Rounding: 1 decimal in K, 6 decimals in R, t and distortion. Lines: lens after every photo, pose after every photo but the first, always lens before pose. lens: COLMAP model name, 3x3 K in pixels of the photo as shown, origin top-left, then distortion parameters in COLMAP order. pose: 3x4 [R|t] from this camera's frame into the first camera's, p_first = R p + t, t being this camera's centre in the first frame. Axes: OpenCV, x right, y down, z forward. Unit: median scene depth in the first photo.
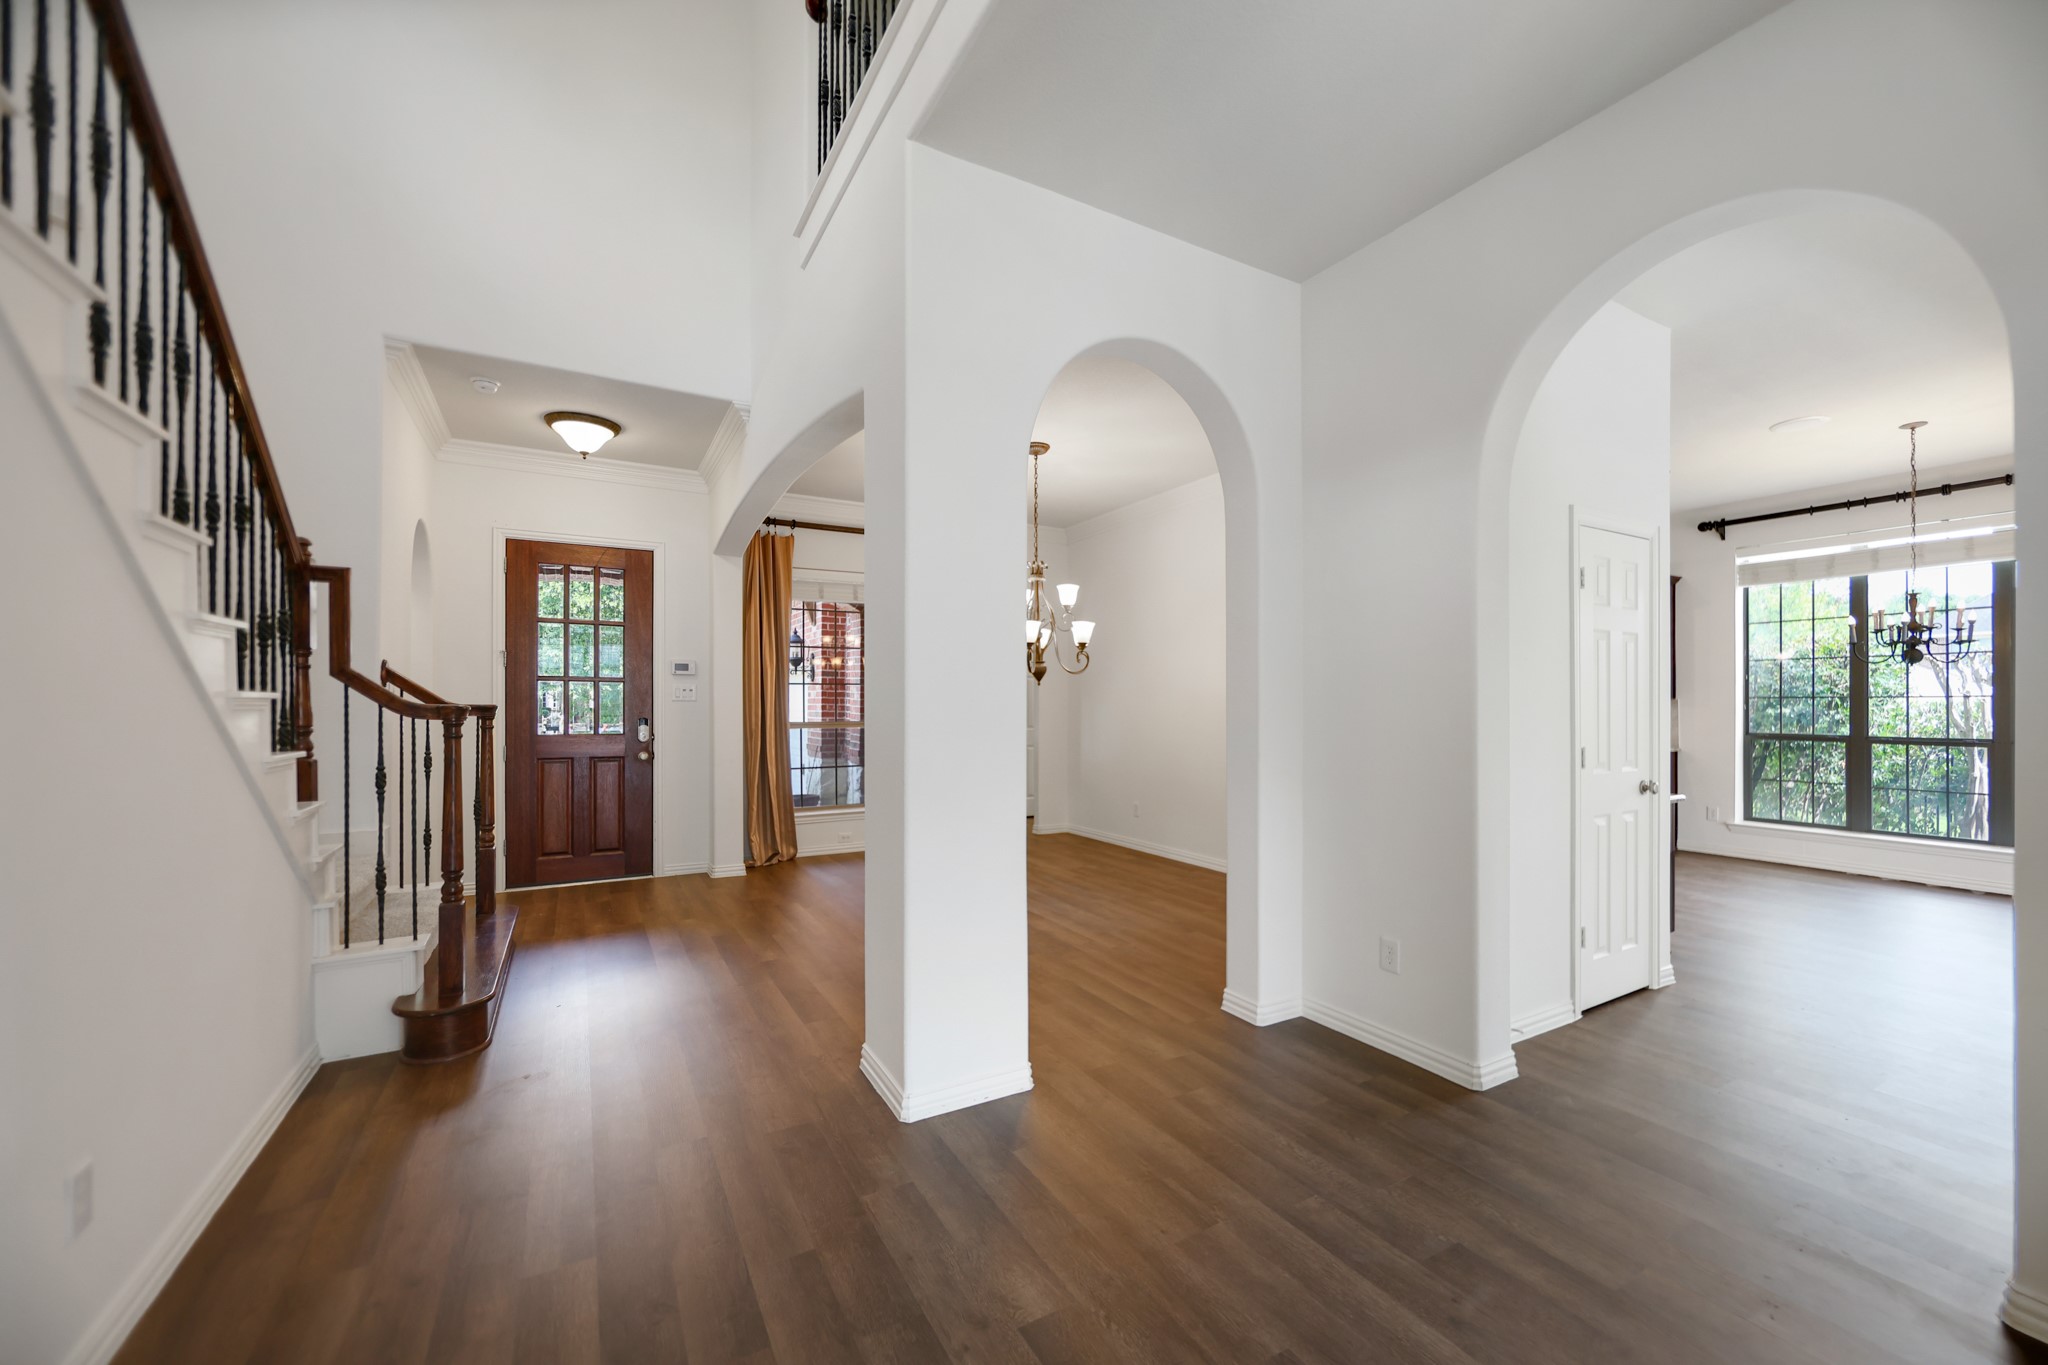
lens RADIAL K [[806.0, 0, 1068.1], [0, 806.0, 702.4], [0, 0, 1]] dist [-0.000125, 0.000038]
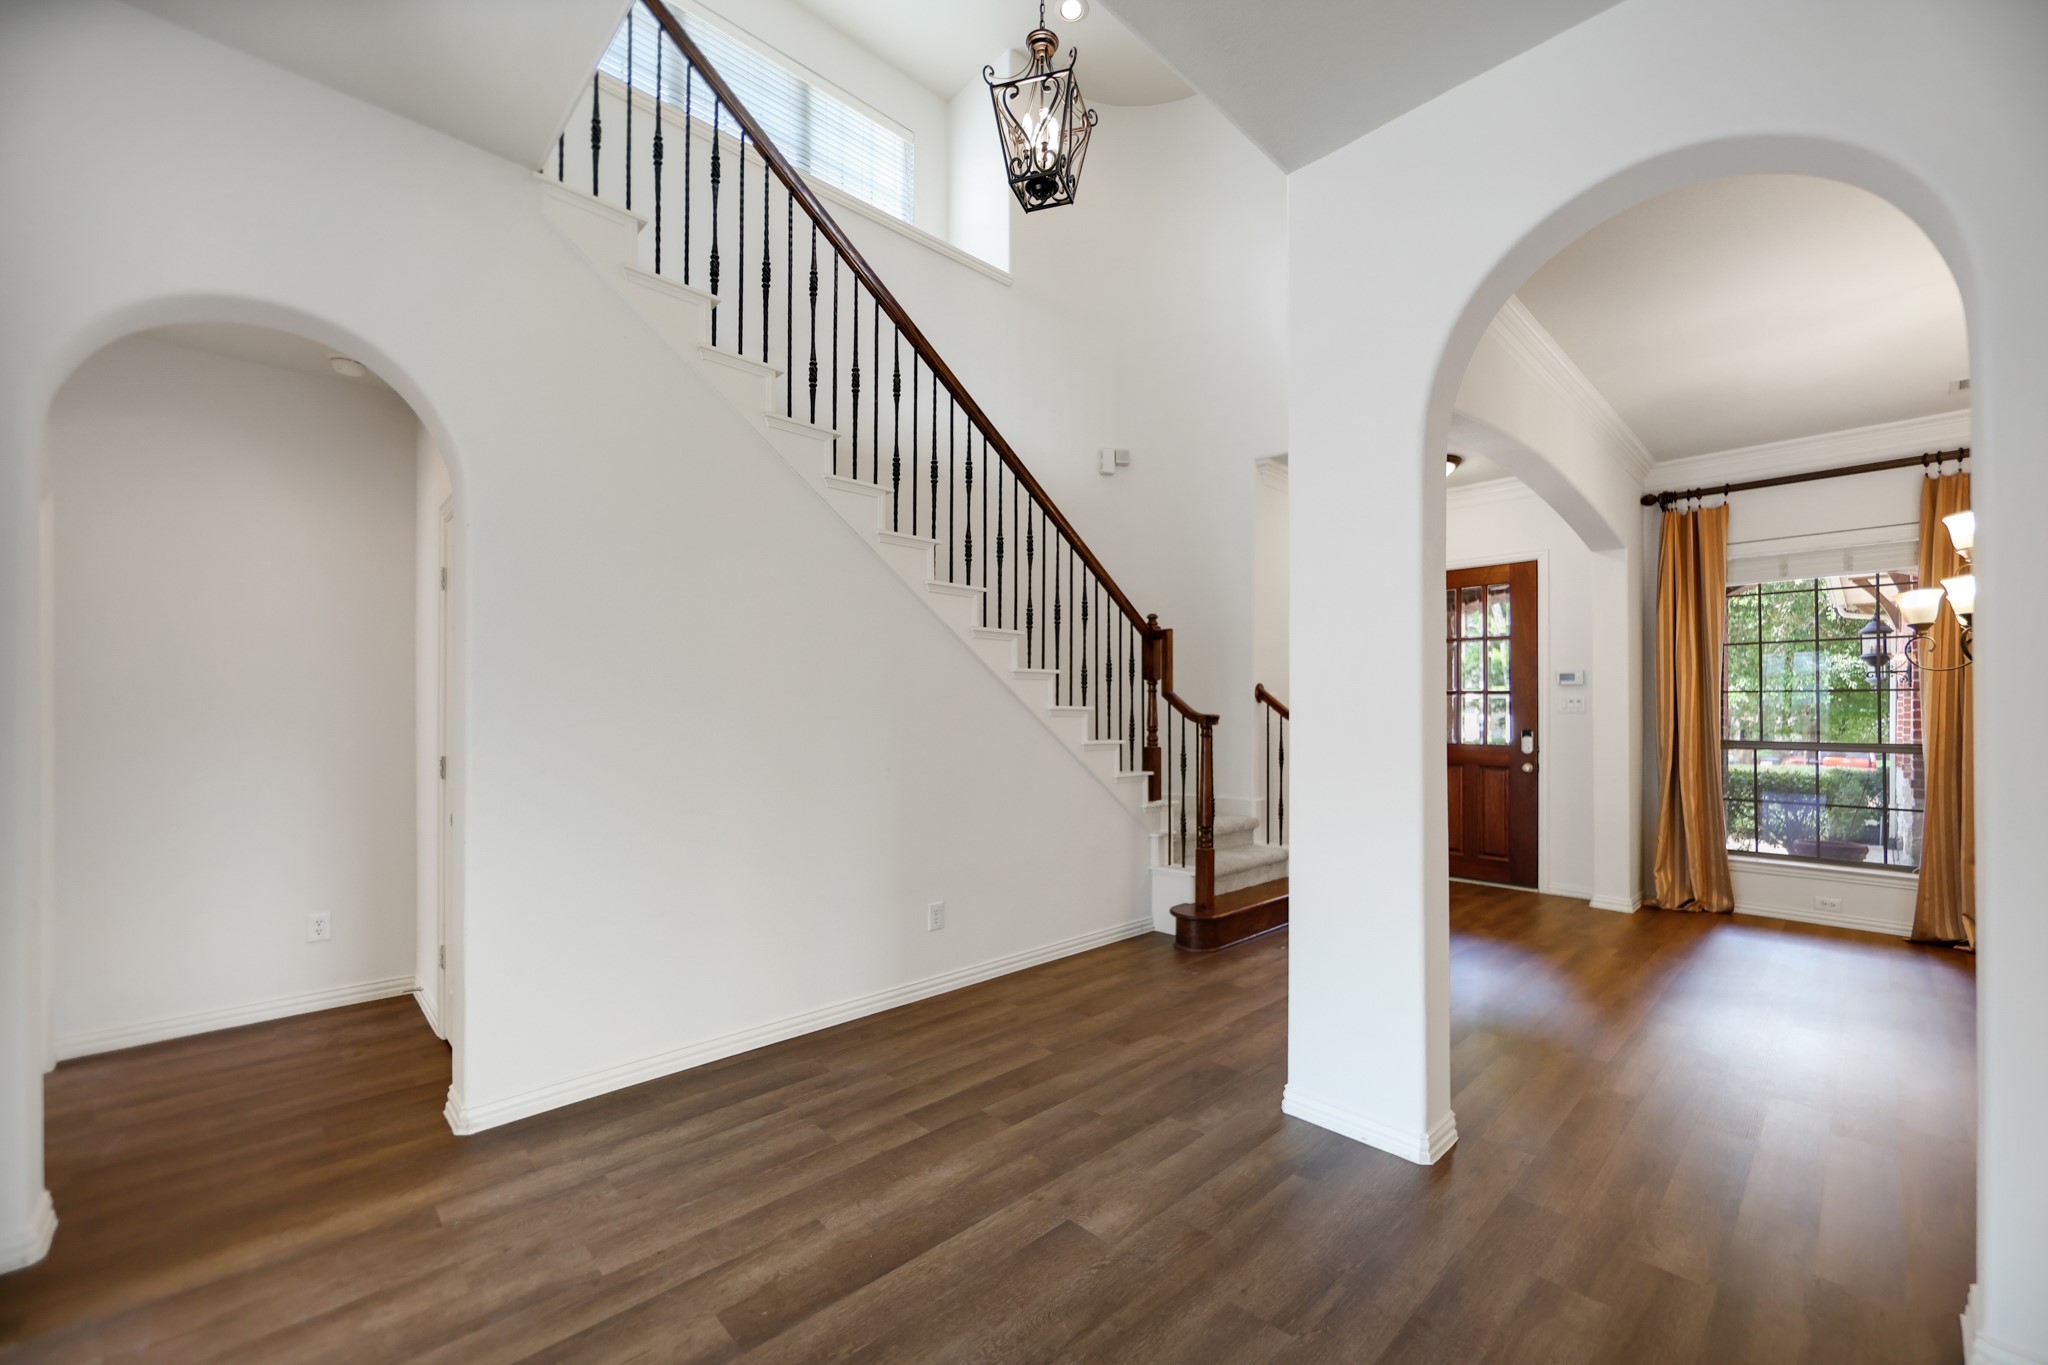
lens RADIAL K [[819.3, 0, 1049.4], [0, 819.3, 704.4], [0, 0, 1]] dist [-0.000788, 0.000052]
pose [[0.239129, -0.011775, -0.970916, 0.450669], [-0.000605, 0.999924, -0.012276, 0.001216], [0.970988, 0.003523, 0.239104, 0.258825]]
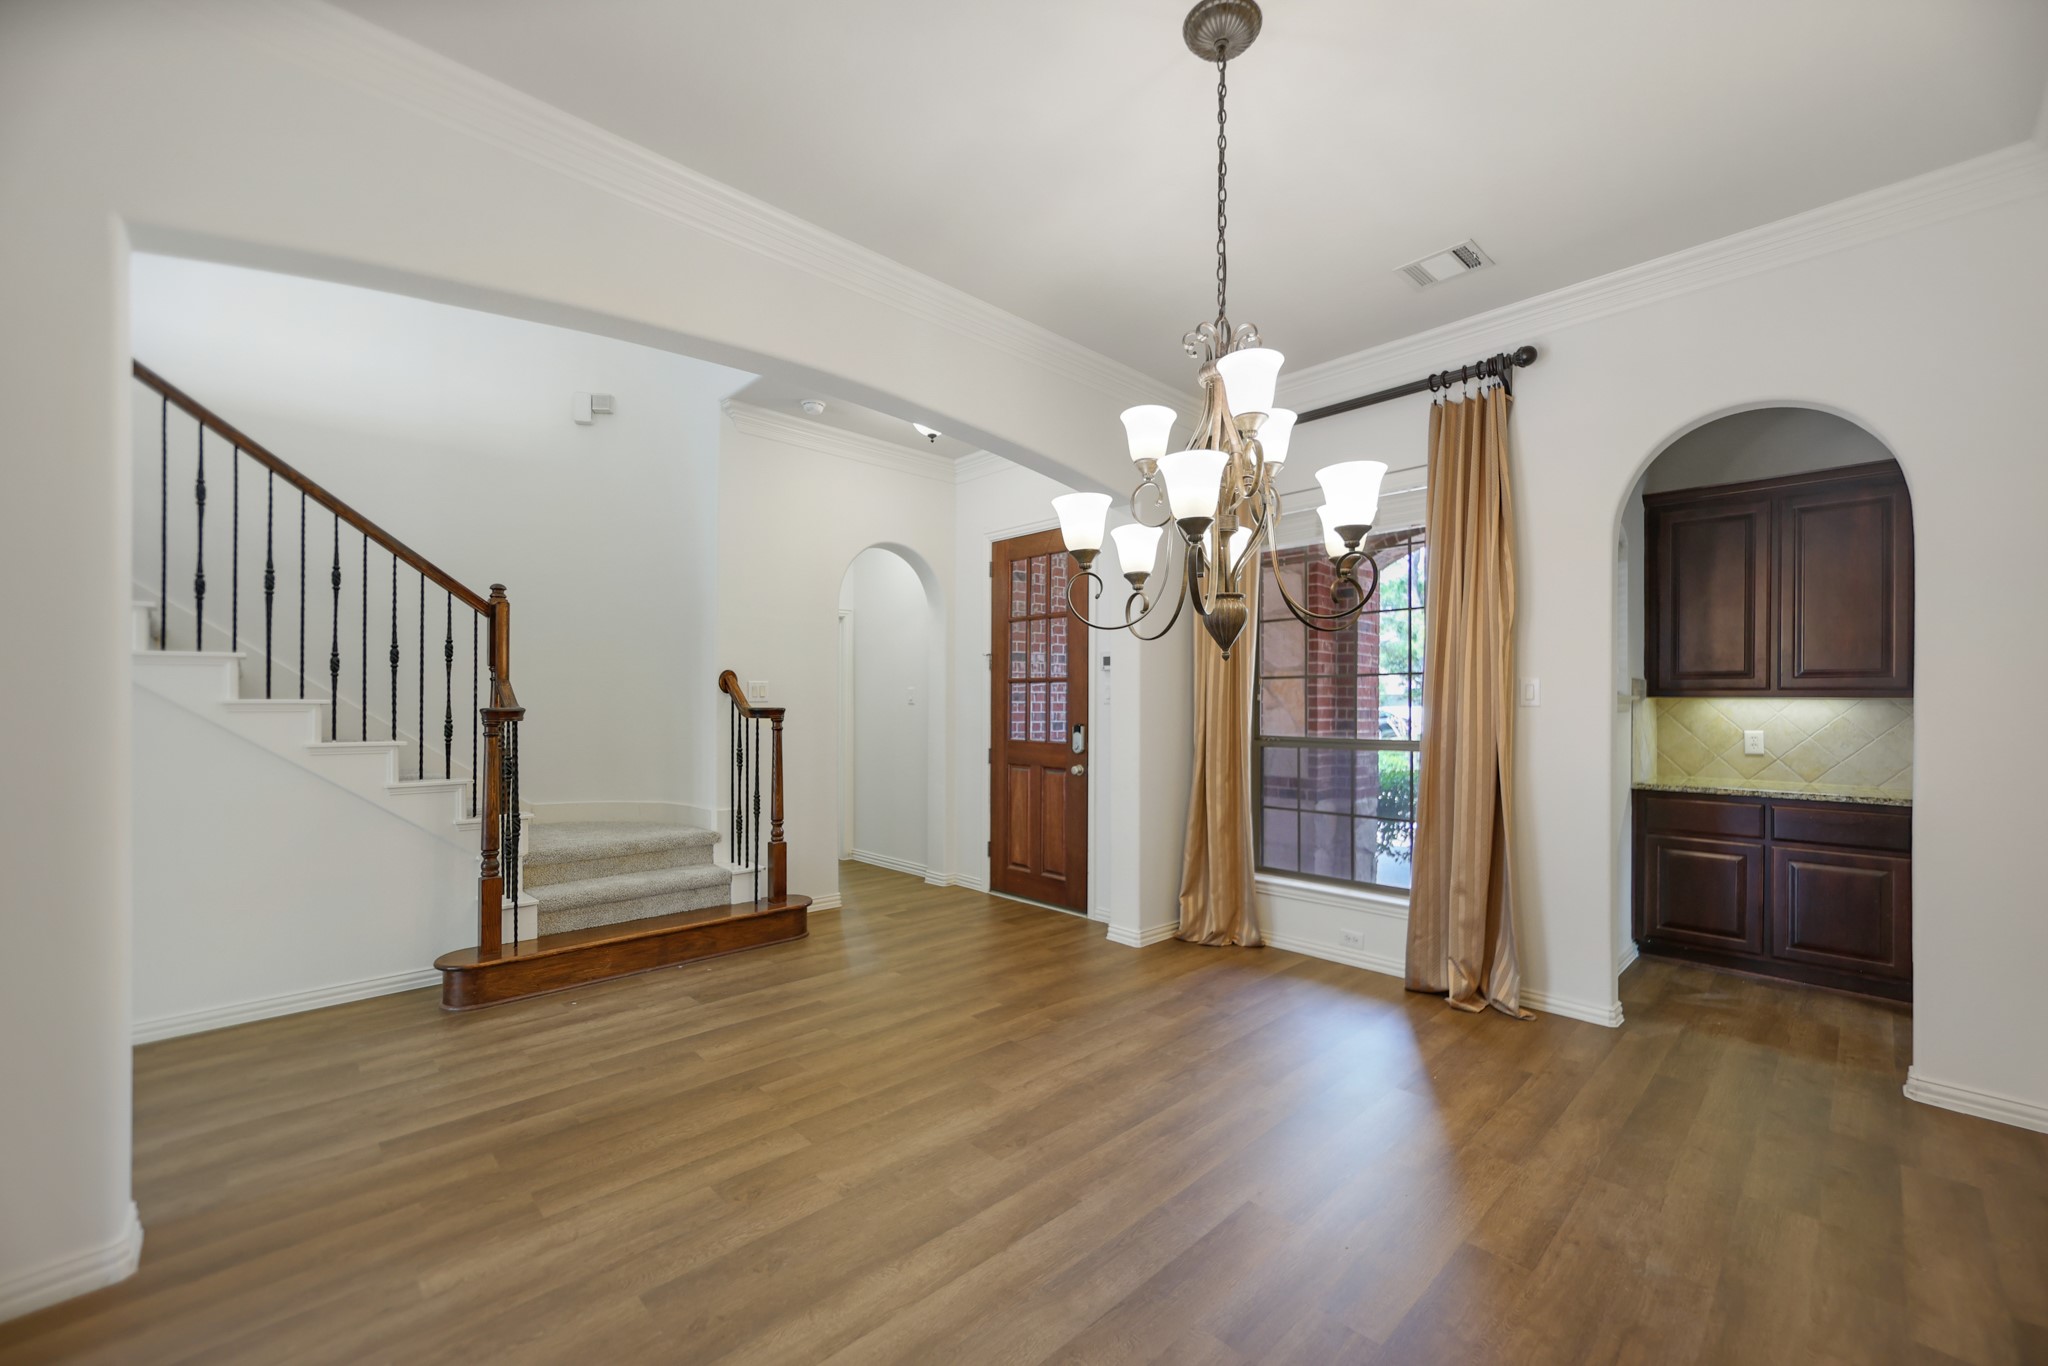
lens RADIAL K [[819.3, 0, 1049.4], [0, 819.3, 704.9], [0, 0, 1]] dist [-0.000788, 0.000052]
pose [[0.232687, -0.005117, -0.972538, 0.420018], [0.004104, 0.999982, -0.004280, 0.003572], [0.972543, -0.002995, 0.232704, 1.098209]]
